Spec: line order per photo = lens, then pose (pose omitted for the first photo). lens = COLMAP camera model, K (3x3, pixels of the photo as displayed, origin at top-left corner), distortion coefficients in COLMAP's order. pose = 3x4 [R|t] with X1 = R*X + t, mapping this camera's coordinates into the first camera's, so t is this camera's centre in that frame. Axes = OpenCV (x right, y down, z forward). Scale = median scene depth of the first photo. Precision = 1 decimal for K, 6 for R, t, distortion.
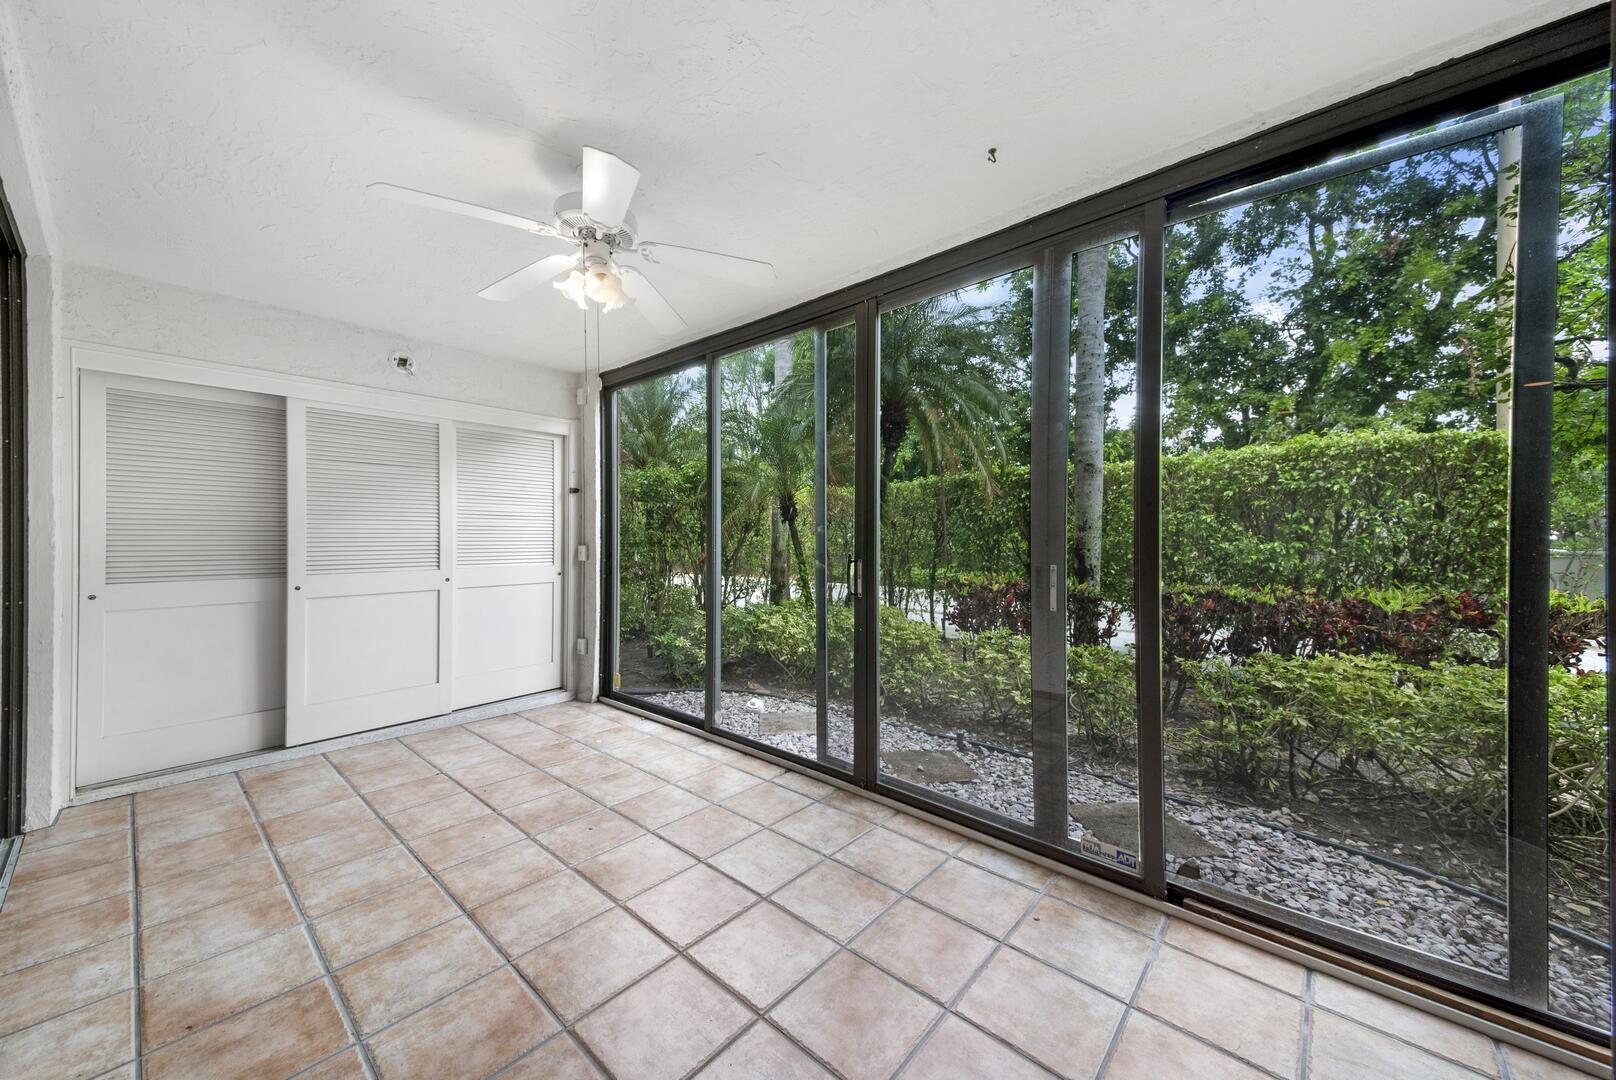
lens RADIAL K [[595.4, 0, 809.3], [0, 595.4, 539.0], [0, 0, 1]] dist [-0.000161, 0.000097]
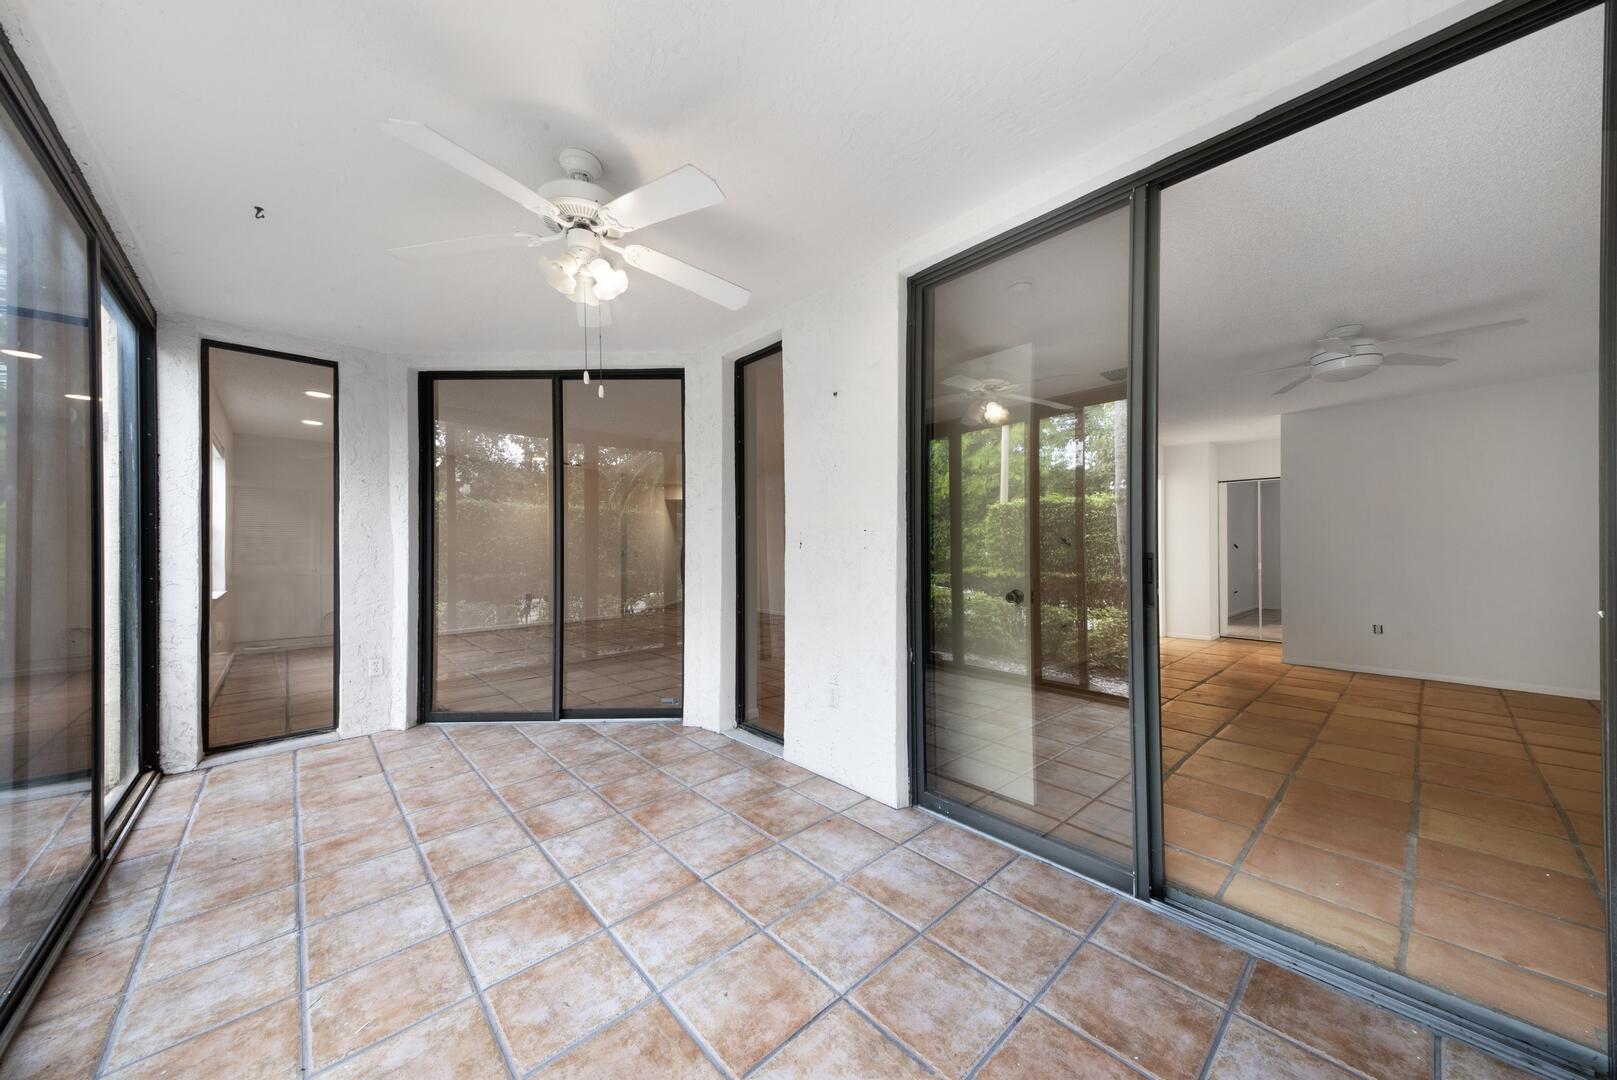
lens RADIAL K [[564.9, 0, 807.0], [0, 564.9, 543.0], [0, 0, 1]] dist [0.000068, -0.000023]
pose [[-0.993916, 0.002061, 0.110126, -0.913931], [0.001840, 0.999996, -0.002113, 0.013467], [-0.110130, -0.001897, -0.993915, 2.080284]]
